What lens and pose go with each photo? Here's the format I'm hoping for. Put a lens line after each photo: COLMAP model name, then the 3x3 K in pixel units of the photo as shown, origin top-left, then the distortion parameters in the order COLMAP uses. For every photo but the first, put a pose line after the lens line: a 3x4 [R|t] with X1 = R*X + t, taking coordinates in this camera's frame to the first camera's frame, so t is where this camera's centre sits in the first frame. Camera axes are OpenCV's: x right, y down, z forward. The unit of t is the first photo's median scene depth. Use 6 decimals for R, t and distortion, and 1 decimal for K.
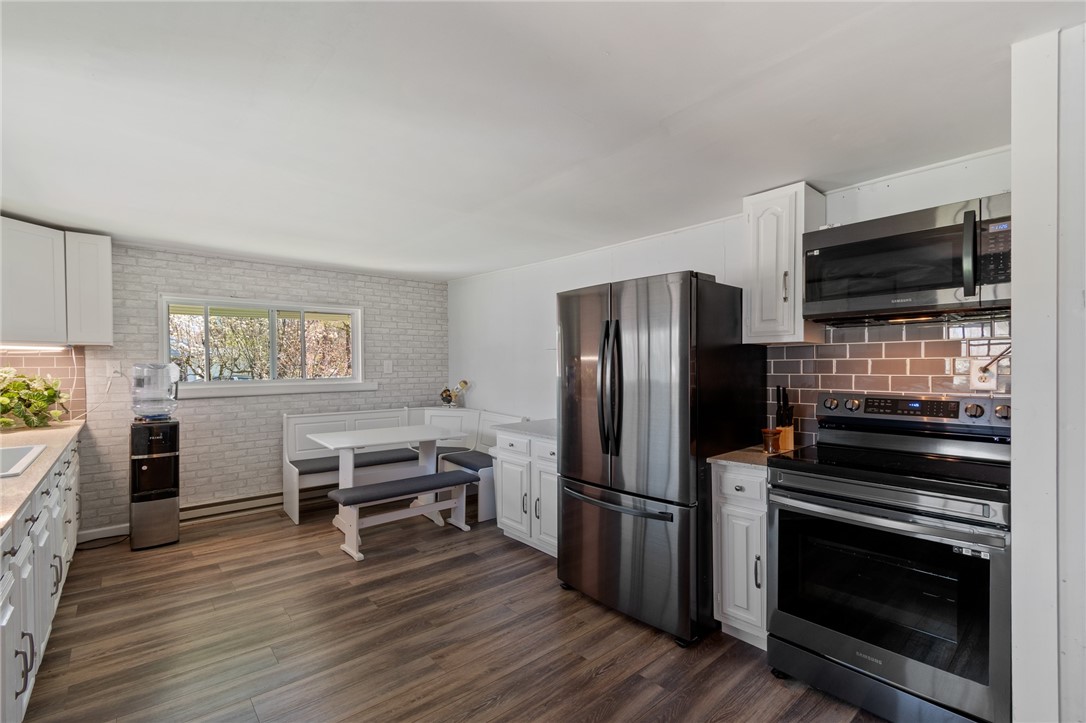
lens RADIAL K [[487.5, 0, 542.6], [0, 487.5, 369.1], [0, 0, 1]] dist [-0.000442, -0.000898]
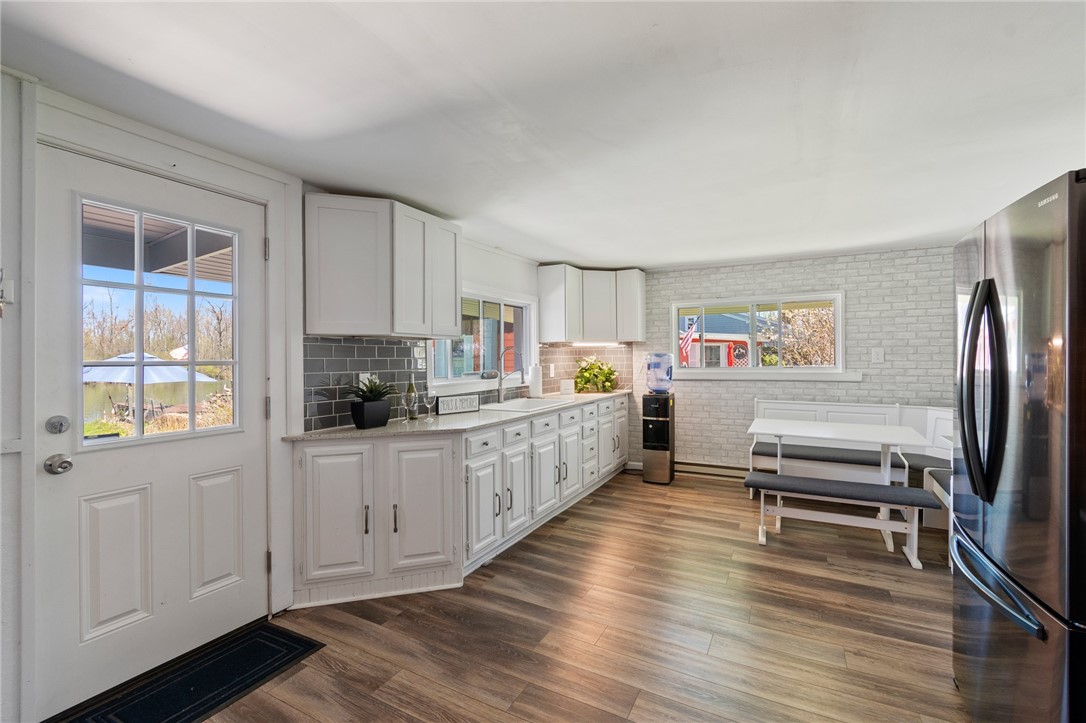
lens RADIAL K [[474.2, 0, 543.0], [0, 474.2, 361.5], [0, 0, 1]] dist [-0.001727, -0.000412]
pose [[0.354622, 0.006212, -0.934989, 0.366436], [-0.006425, 0.999971, 0.004207, 0.009022], [0.934988, 0.004516, 0.354651, 0.208407]]
